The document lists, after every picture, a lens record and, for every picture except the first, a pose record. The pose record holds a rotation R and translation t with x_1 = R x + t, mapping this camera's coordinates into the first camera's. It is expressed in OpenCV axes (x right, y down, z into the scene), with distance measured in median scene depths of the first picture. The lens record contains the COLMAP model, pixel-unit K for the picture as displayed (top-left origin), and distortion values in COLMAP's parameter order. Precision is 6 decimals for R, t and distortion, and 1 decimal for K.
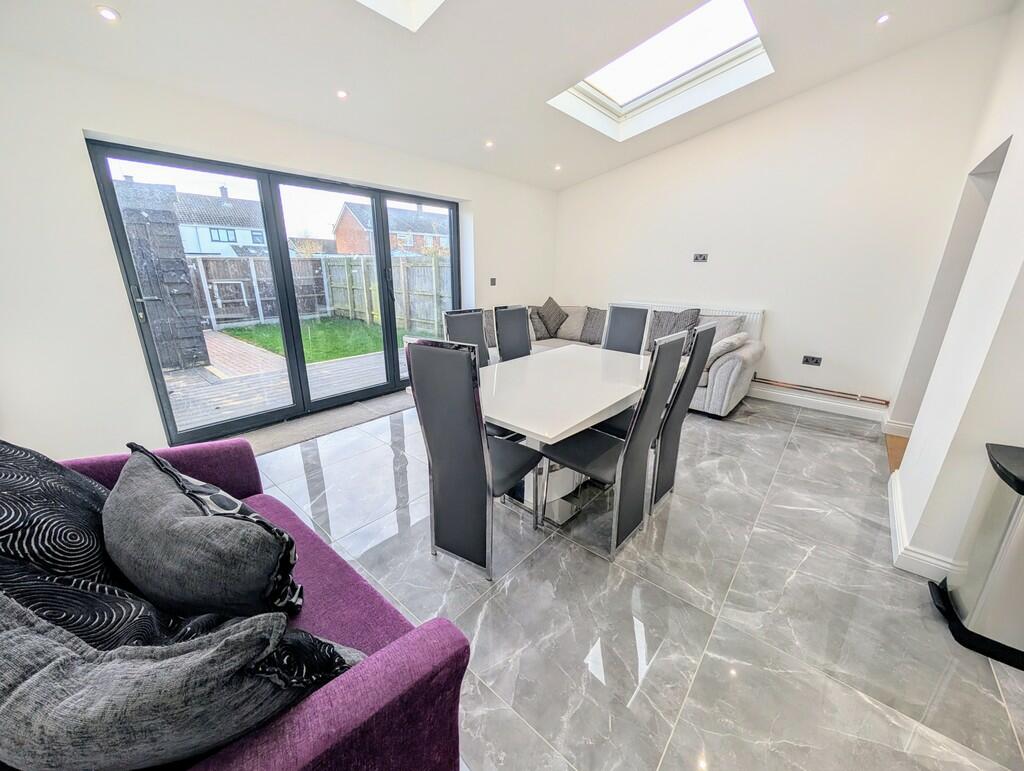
lens RADIAL K [[385.2, 0, 514.2], [0, 385.2, 382.7], [0, 0, 1]] dist [0.001236, 0.000237]
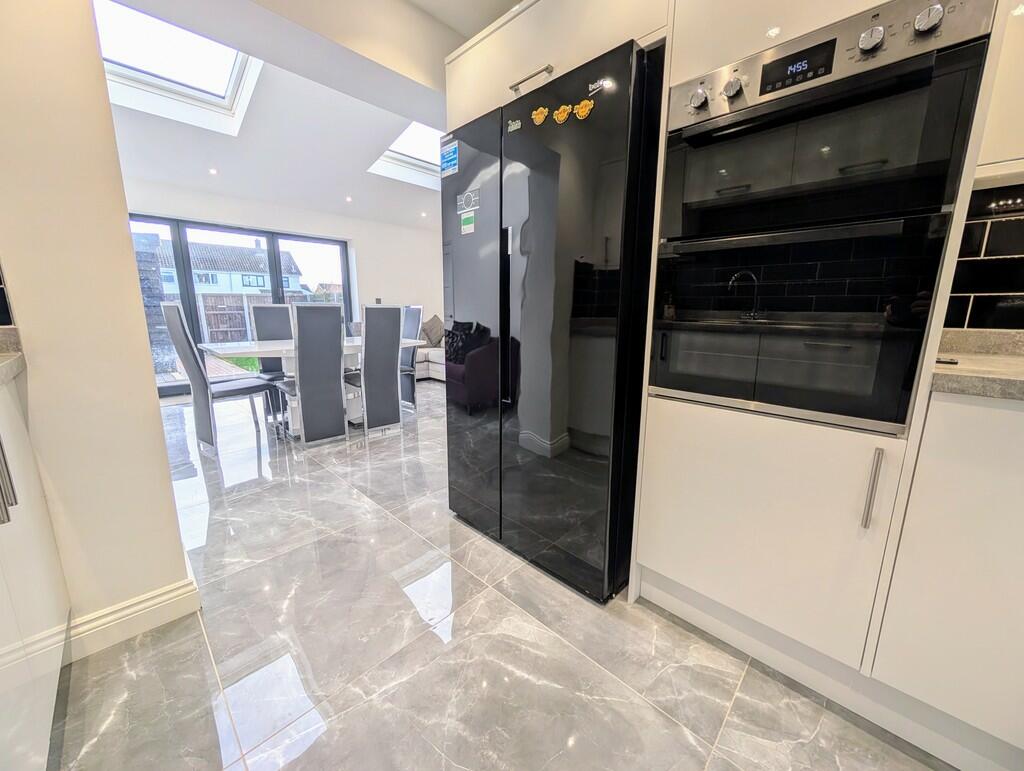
lens RADIAL K [[385.2, 0, 514.2], [0, 385.2, 382.7], [0, 0, 1]] dist [0.001236, 0.000237]
pose [[0.998180, 0.003993, -0.060181, 0.580130], [-0.010355, 0.994336, -0.105772, 0.167476], [0.059417, 0.106203, 0.992568, -0.254593]]
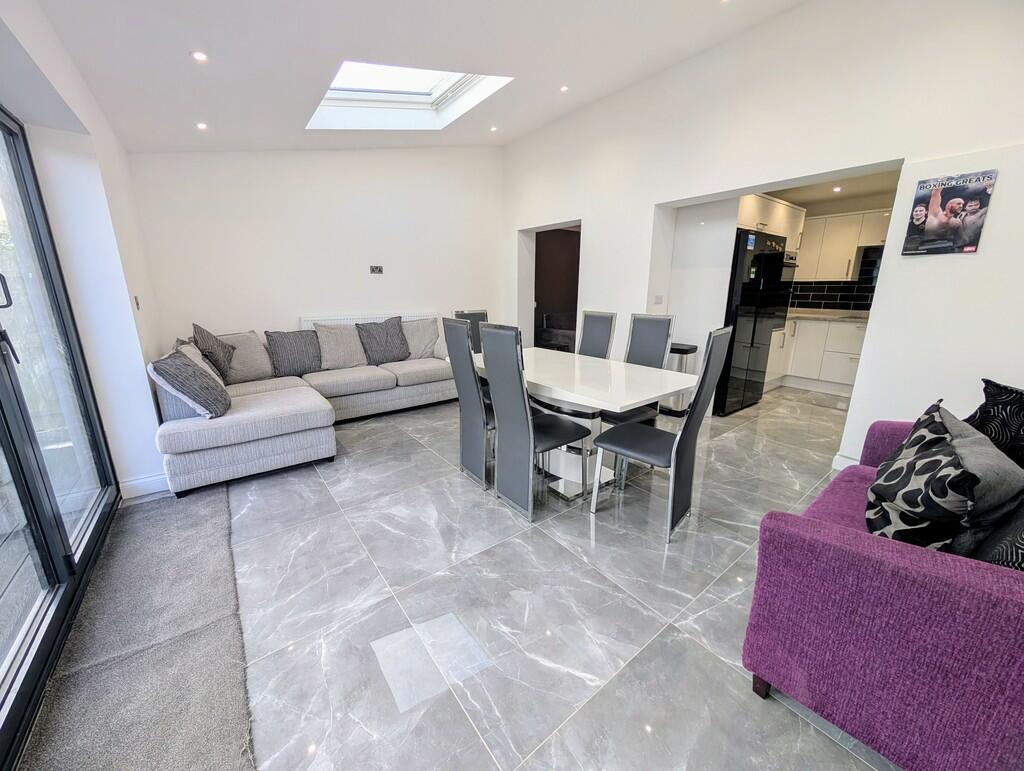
lens RADIAL K [[385.2, 0, 514.2], [0, 385.2, 382.7], [0, 0, 1]] dist [0.001236, 0.000237]
pose [[0.204082, -0.244177, 0.948013, -0.571918], [0.287825, 0.940558, 0.180296, -0.129116], [-0.935685, 0.236067, 0.262232, 0.498219]]
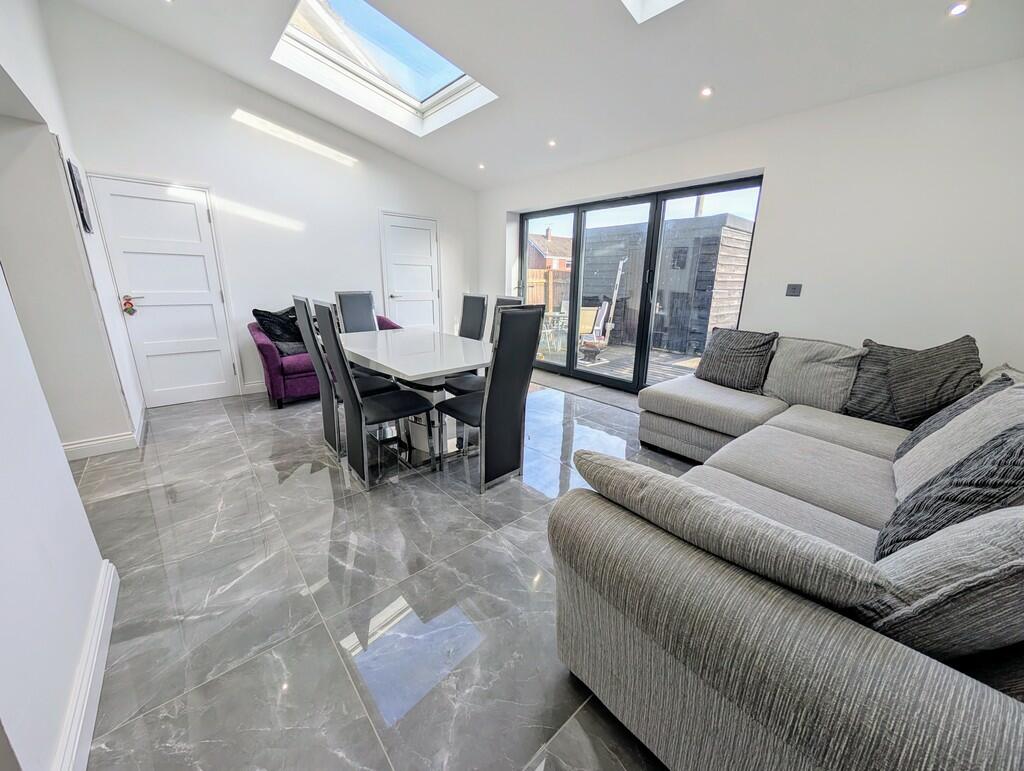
lens RADIAL K [[385.2, 0, 514.2], [0, 385.2, 382.7], [0, 0, 1]] dist [0.001236, 0.000237]
pose [[-0.139861, 0.243563, -0.959748, 0.759135], [-0.304204, 0.911829, 0.275733, -0.202891], [0.942284, 0.330524, -0.053436, 0.829934]]
